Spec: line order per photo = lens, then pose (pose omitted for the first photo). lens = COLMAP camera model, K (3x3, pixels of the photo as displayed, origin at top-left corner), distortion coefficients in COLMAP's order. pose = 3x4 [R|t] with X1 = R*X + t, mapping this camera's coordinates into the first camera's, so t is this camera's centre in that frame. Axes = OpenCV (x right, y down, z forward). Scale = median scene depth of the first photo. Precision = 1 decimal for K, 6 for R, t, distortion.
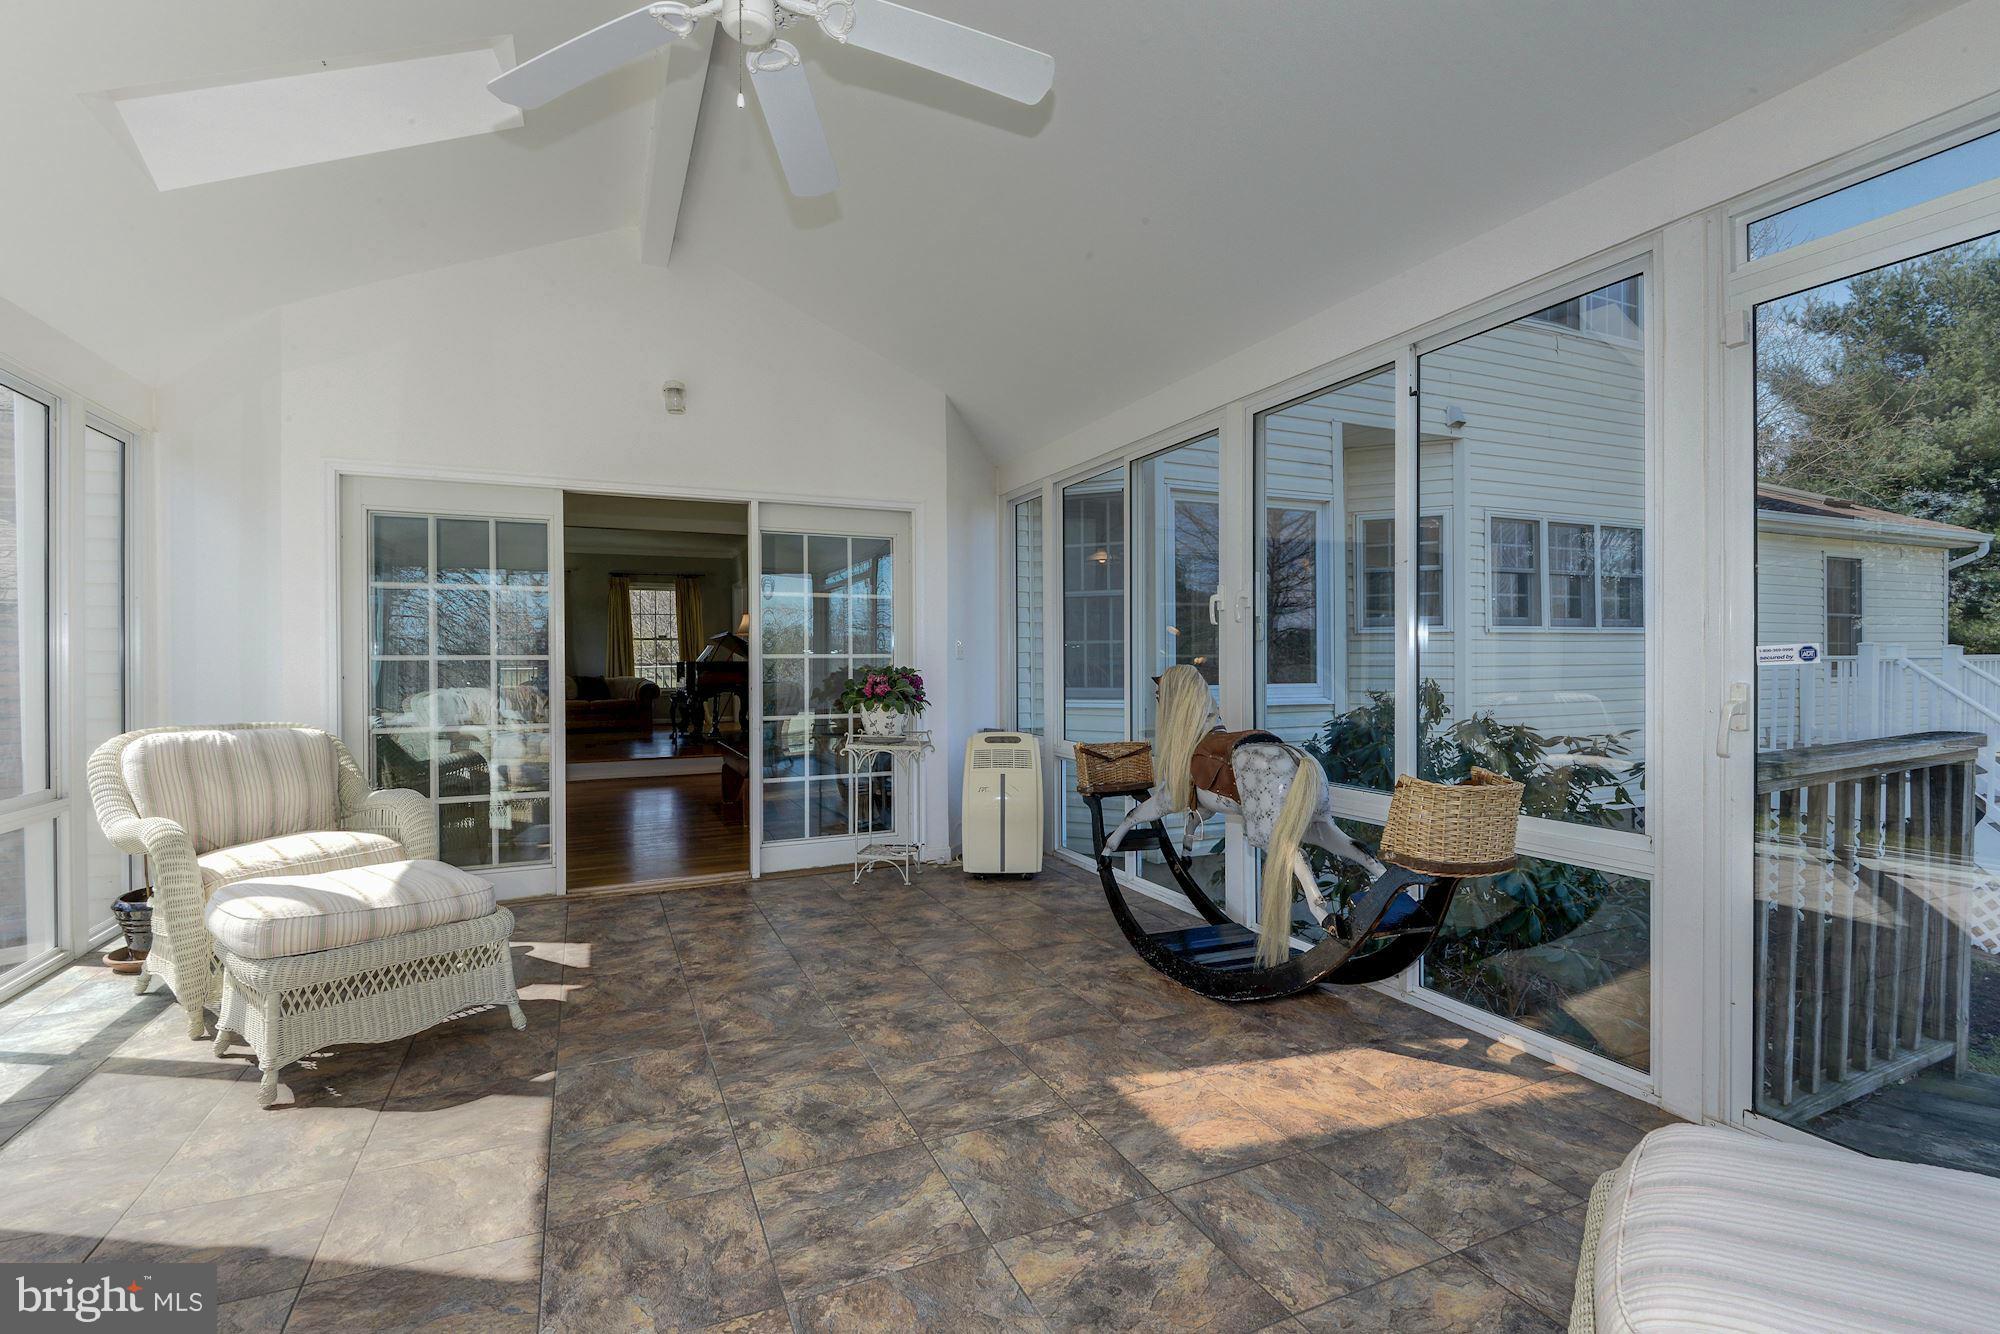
lens RADIAL K [[927.6, 0, 1002.2], [0, 927.6, 667.4], [0, 0, 1]] dist [-0.000899, -0.003864]
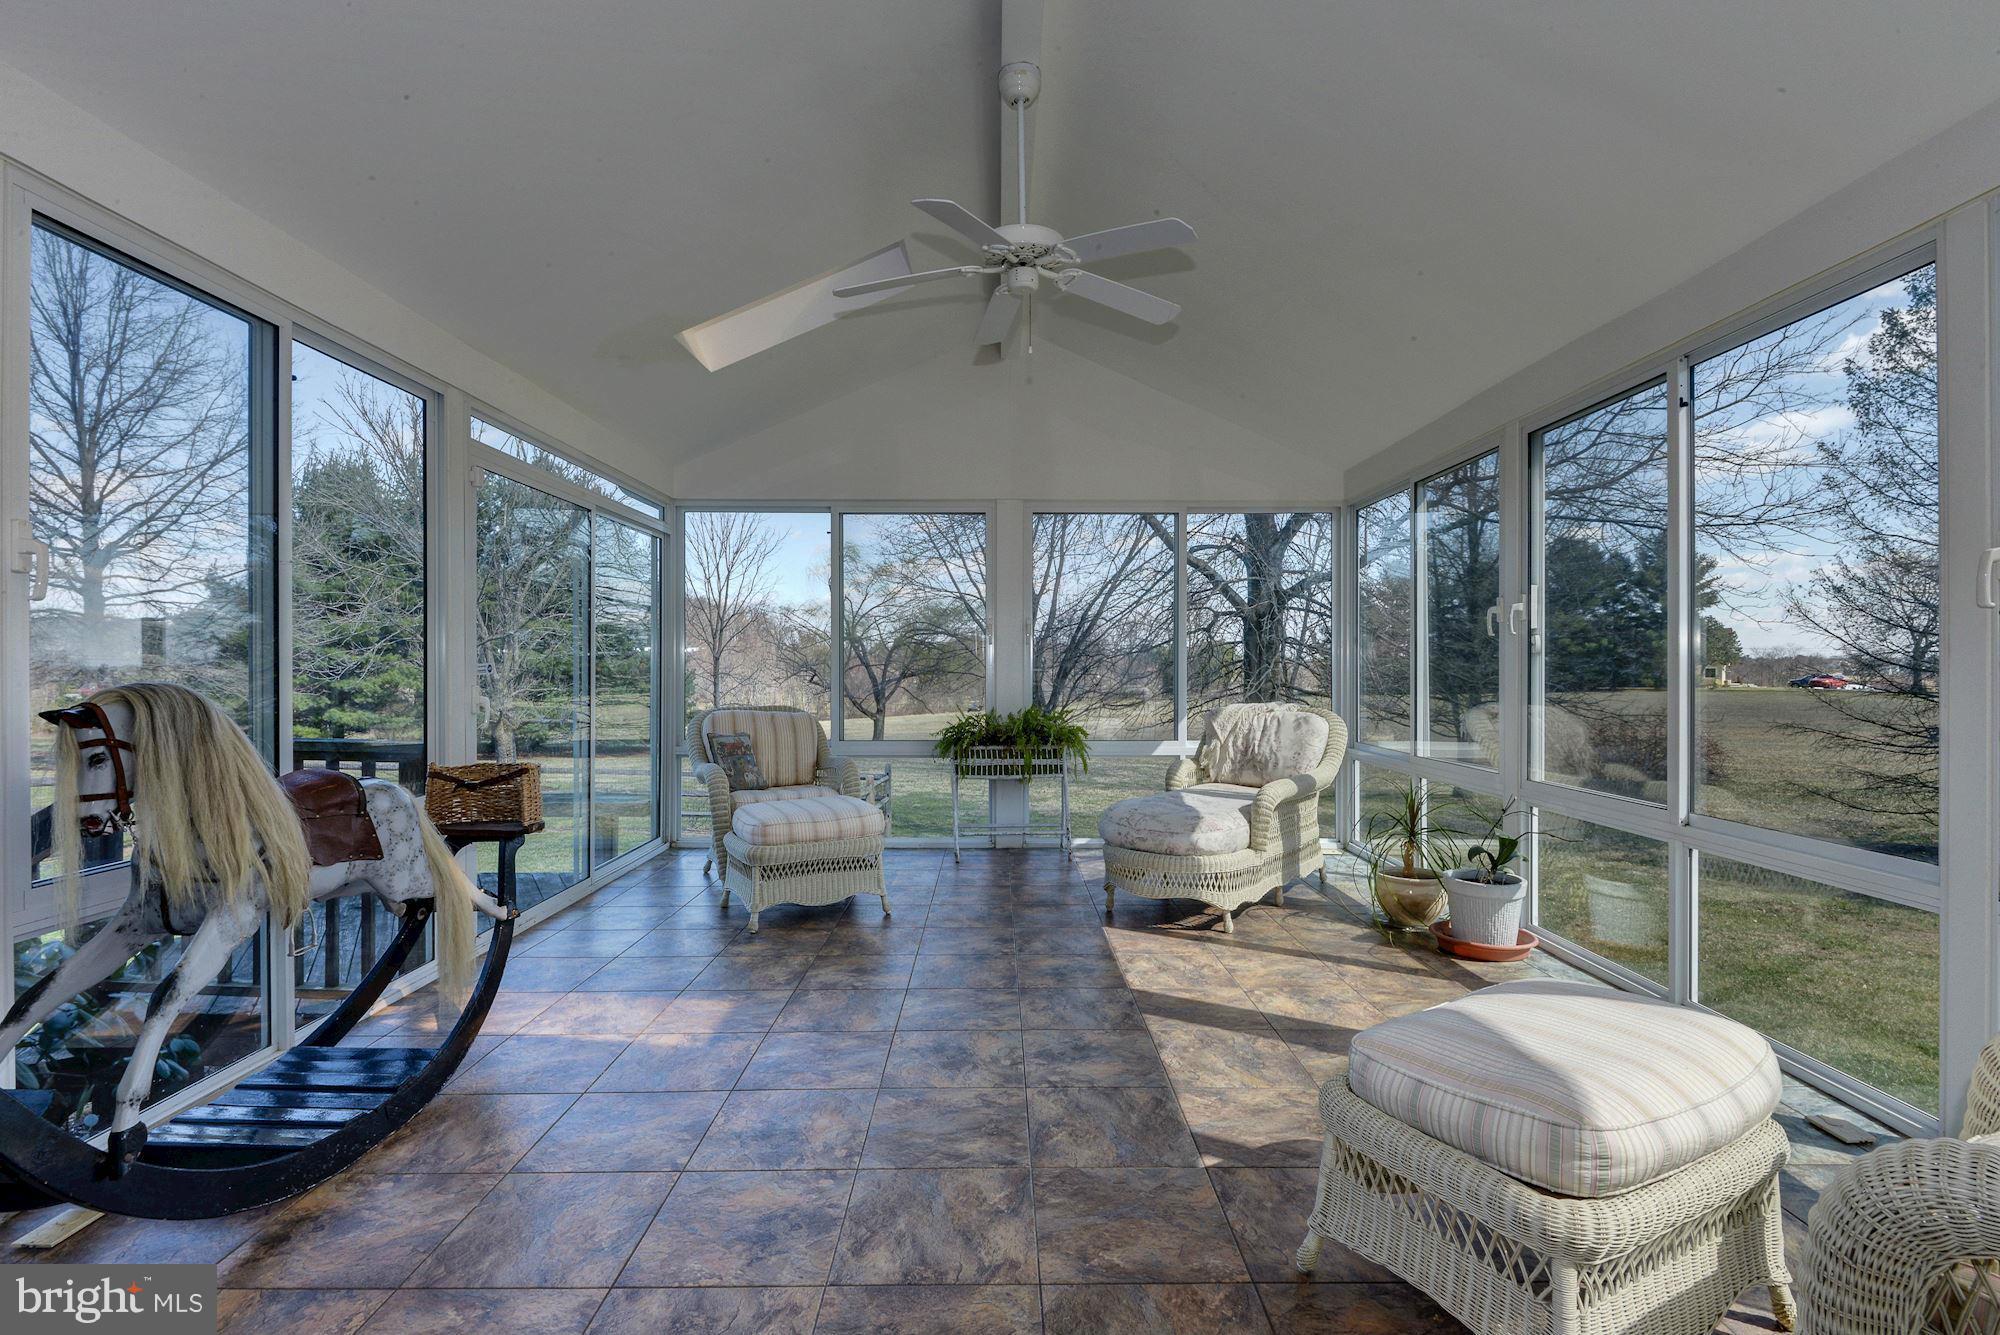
lens RADIAL K [[927.6, 0, 1009.4], [0, 927.6, 668.5], [0, 0, 1]] dist [-0.000899, -0.003864]
pose [[-0.920321, -0.000492, 0.391164, -0.643502], [0.002461, 0.999972, 0.007048, -0.020448], [-0.391156, 0.007449, -0.920294, 1.823732]]
